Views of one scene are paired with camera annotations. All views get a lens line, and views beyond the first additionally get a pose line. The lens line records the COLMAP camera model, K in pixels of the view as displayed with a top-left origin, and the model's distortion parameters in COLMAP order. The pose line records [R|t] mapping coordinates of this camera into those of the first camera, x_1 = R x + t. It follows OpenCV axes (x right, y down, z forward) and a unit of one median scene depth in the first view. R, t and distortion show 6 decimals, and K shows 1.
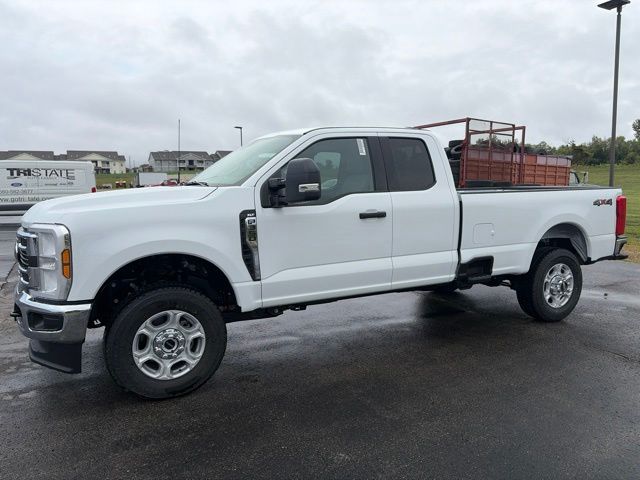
lens RADIAL K [[569.2, 0, 320.0], [0, 569.2, 240.0], [0, 0, 1]] dist [0.048564, -0.004774]
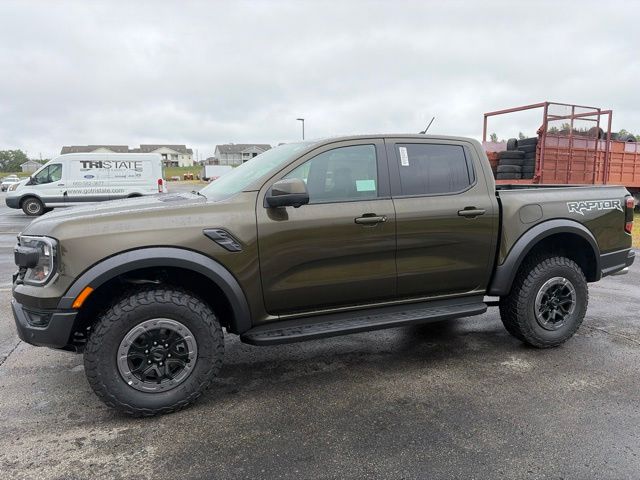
lens RADIAL K [[458.5, 0, 320.0], [0, 458.5, 240.0], [0, 0, 1]] dist [0.033109, -0.001109]
pose [[0.993755, 0.013362, -0.110781, -0.017616], [-0.009994, 0.999472, 0.030902, -0.011283], [0.111136, -0.029602, 0.993364, 0.211736]]
